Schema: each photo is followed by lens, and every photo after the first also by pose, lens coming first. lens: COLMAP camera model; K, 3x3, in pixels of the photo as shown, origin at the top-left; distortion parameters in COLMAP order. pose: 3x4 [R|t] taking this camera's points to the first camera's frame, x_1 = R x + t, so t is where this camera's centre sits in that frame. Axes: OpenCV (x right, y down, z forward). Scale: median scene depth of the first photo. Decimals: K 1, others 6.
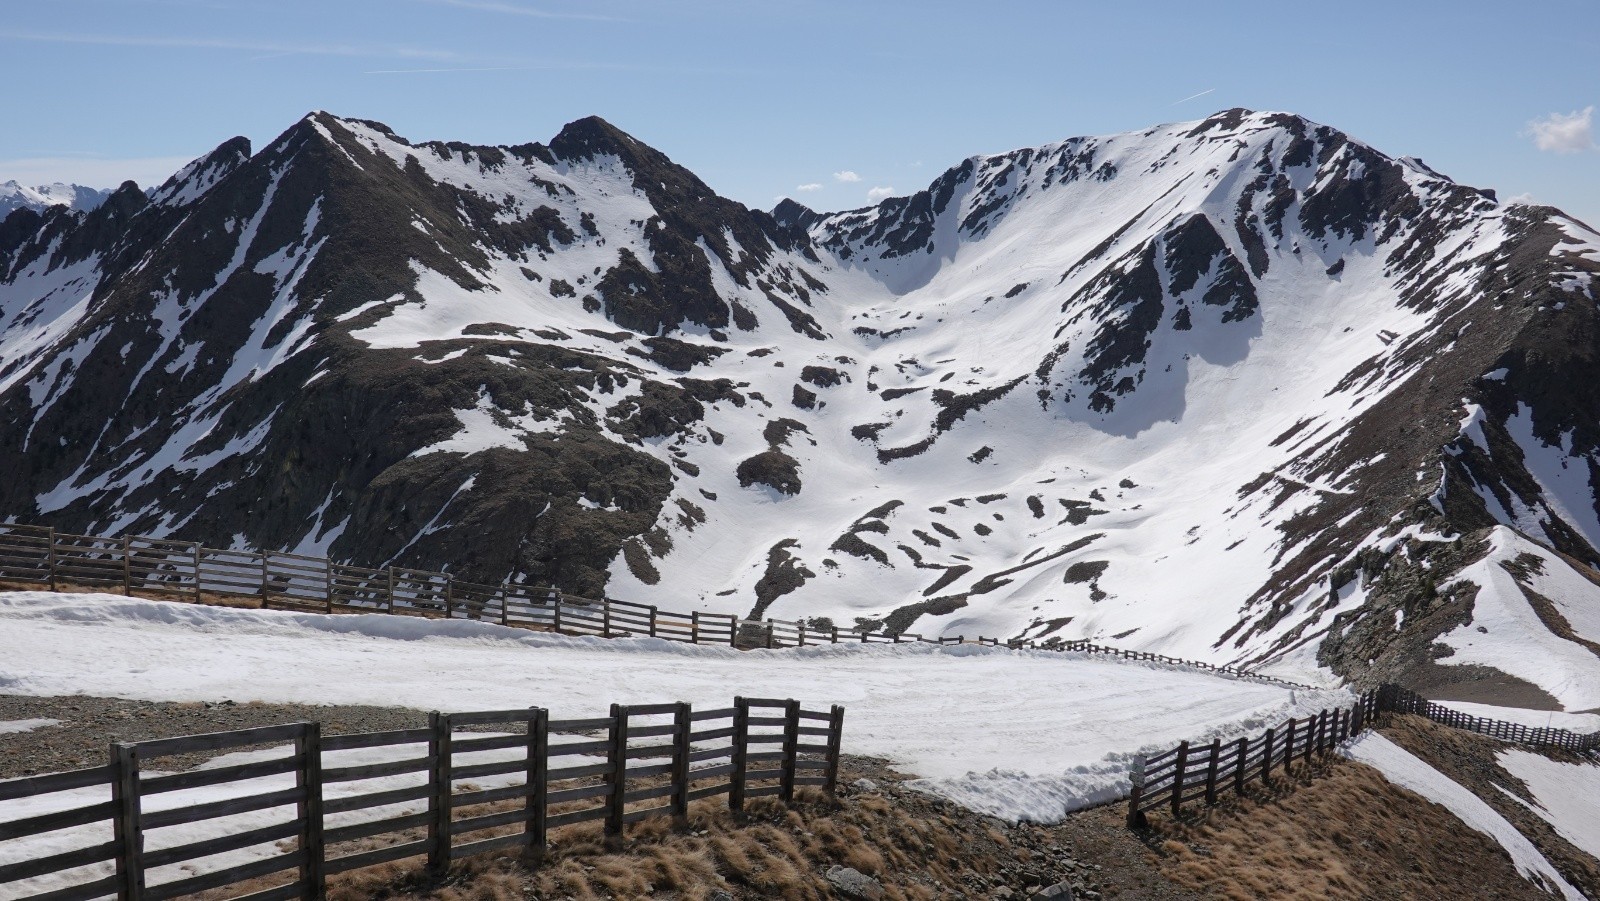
lens RADIAL K [[1291.7, 0, 814.9], [0, 1291.7, 458.6], [0, 0, 1]] dist [-0.000217, -0.006328]
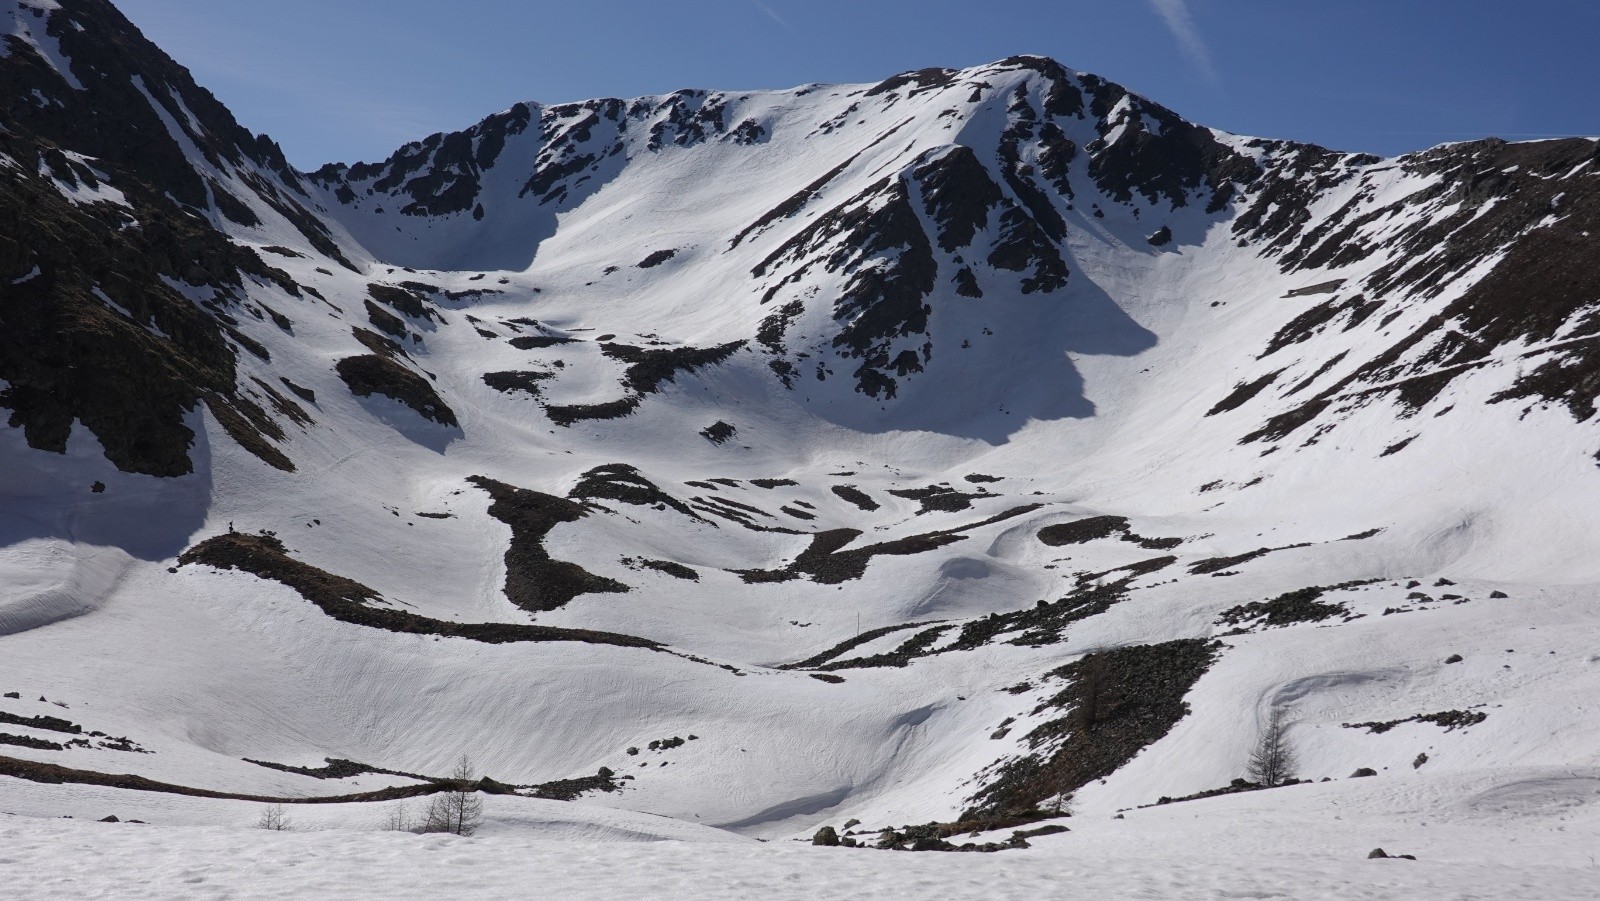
lens RADIAL K [[1776.9, 0, 800.0], [0, 1776.9, 450.5], [0, 0, 1]] dist [0.009288, -0.017775]
pose [[0.911405, 0.076544, 0.404329, -0.132047], [-0.004677, 0.984412, -0.175816, 0.122003], [-0.411484, 0.158348, 0.897556, 0.246913]]
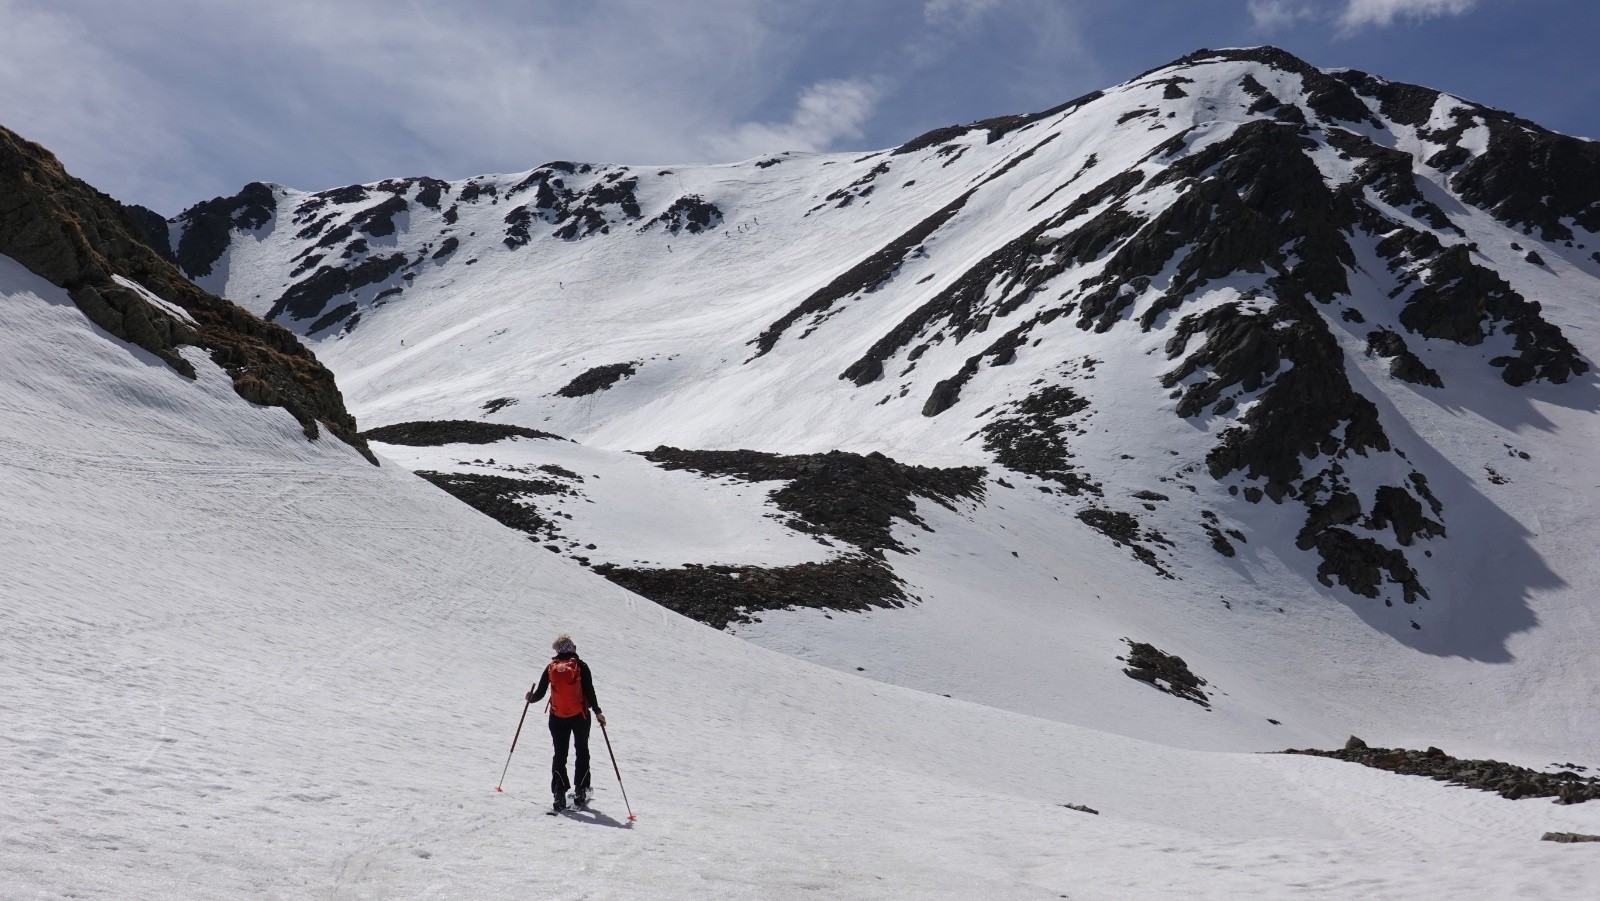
lens RADIAL K [[2009.2, 0, 800.0], [0, 2009.2, 450.5], [0, 0, 1]] dist [-0.000724, -0.006659]
pose [[0.847544, 0.132991, 0.513792, -0.036011], [0.066213, 0.934035, -0.350990, 0.048282], [-0.526578, 0.331500, 0.782830, 0.704320]]
